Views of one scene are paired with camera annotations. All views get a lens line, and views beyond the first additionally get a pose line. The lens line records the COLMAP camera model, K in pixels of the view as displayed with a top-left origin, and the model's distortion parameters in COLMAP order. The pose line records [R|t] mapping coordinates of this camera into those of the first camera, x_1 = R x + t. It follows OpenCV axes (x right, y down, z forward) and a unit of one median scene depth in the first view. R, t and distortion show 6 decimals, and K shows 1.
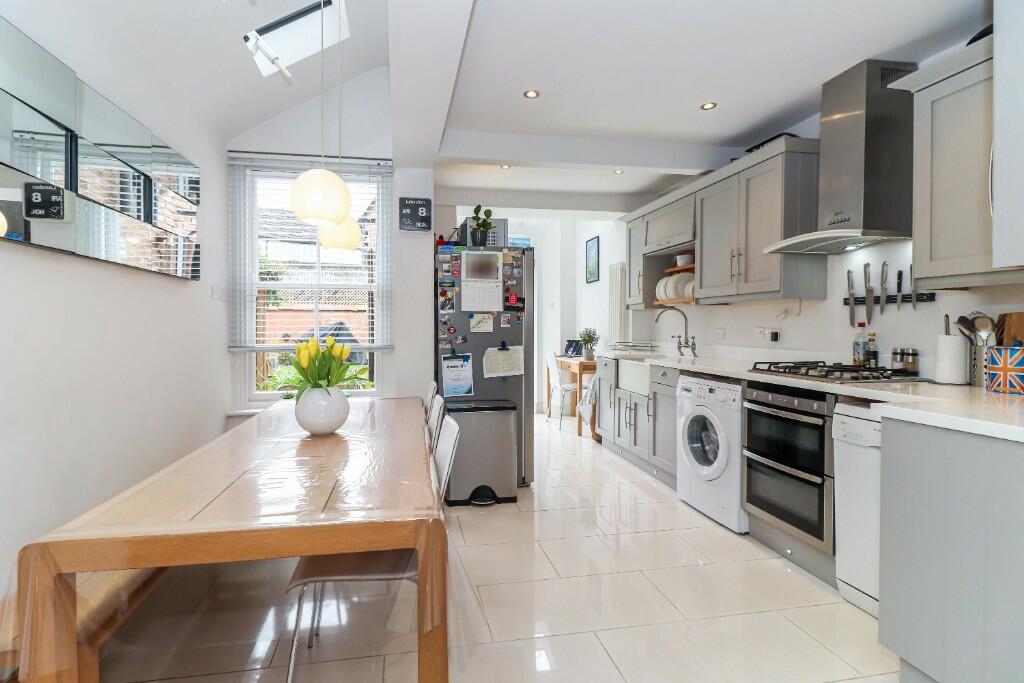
lens RADIAL K [[480.1, 0, 483.0], [0, 480.1, 331.8], [0, 0, 1]] dist [0.004254, -0.001873]
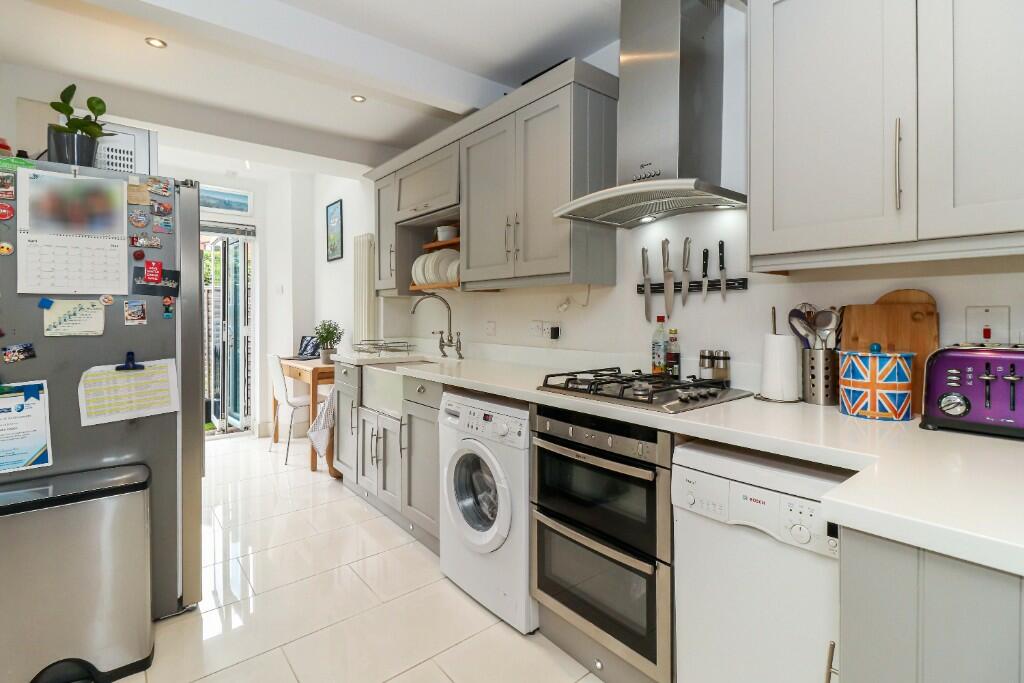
lens RADIAL K [[480.1, 0, 483.1], [0, 480.1, 315.2], [0, 0, 1]] dist [0.004254, -0.001873]
pose [[0.888905, -0.003621, 0.458076, 0.147429], [0.008217, 0.999934, -0.008041, -0.013683], [-0.458017, 0.010912, 0.888876, 0.363372]]
